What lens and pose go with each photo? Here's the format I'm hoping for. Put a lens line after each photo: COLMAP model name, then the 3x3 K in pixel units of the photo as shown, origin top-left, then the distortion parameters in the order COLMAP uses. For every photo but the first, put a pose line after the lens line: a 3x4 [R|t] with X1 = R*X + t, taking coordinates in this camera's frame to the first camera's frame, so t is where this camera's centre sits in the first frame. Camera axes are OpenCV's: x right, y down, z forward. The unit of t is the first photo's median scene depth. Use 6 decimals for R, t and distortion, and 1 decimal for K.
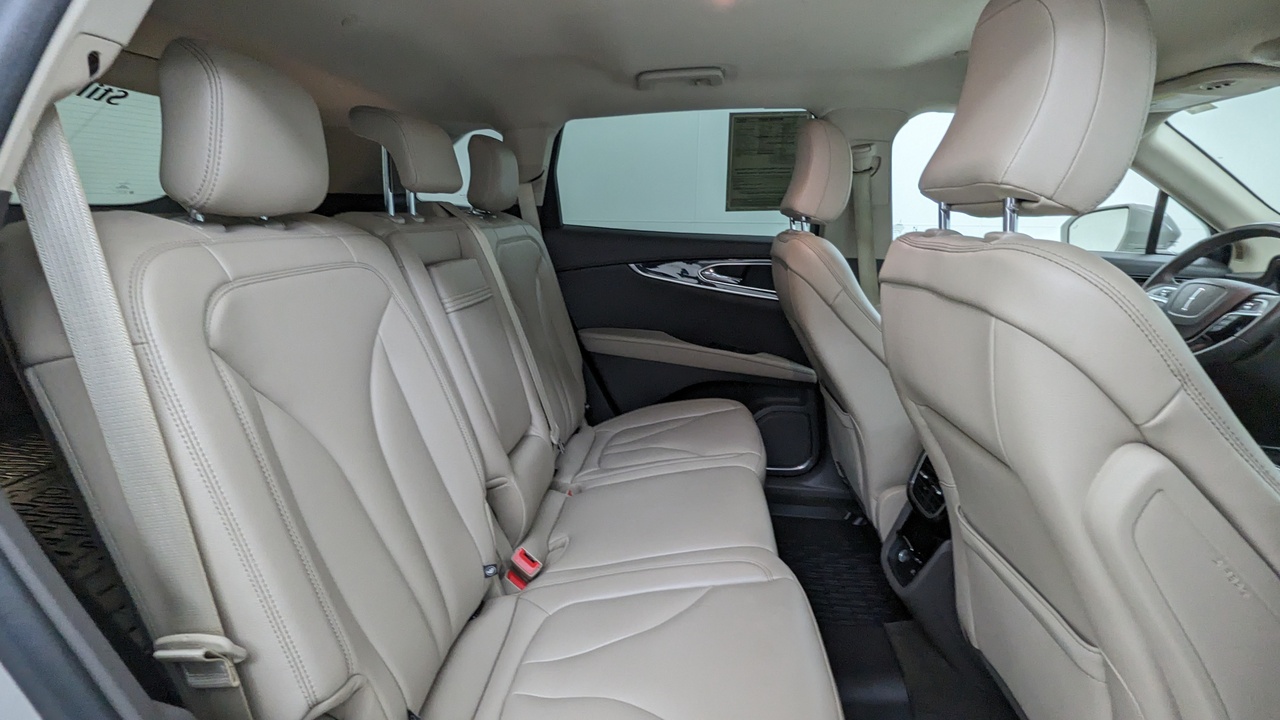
lens RADIAL K [[617.1, 0, 640.2], [0, 617.1, 360.5], [0, 0, 1]] dist [-0.002842, -0.000281]
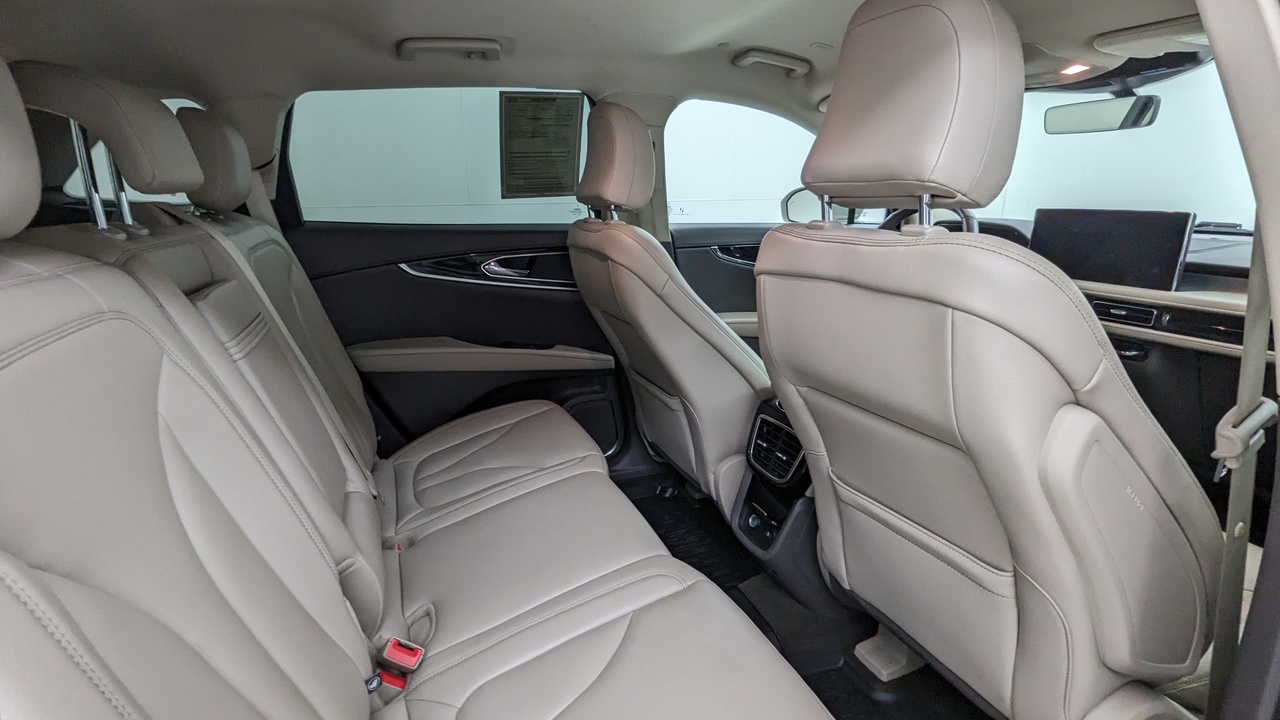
lens RADIAL K [[617.1, 0, 640.6], [0, 617.1, 363.2], [0, 0, 1]] dist [-0.002842, -0.000281]
pose [[0.888982, -0.145698, 0.434146, -0.149666], [0.129137, 0.989321, 0.067586, -0.045721], [-0.439357, -0.004018, 0.898304, 0.105012]]
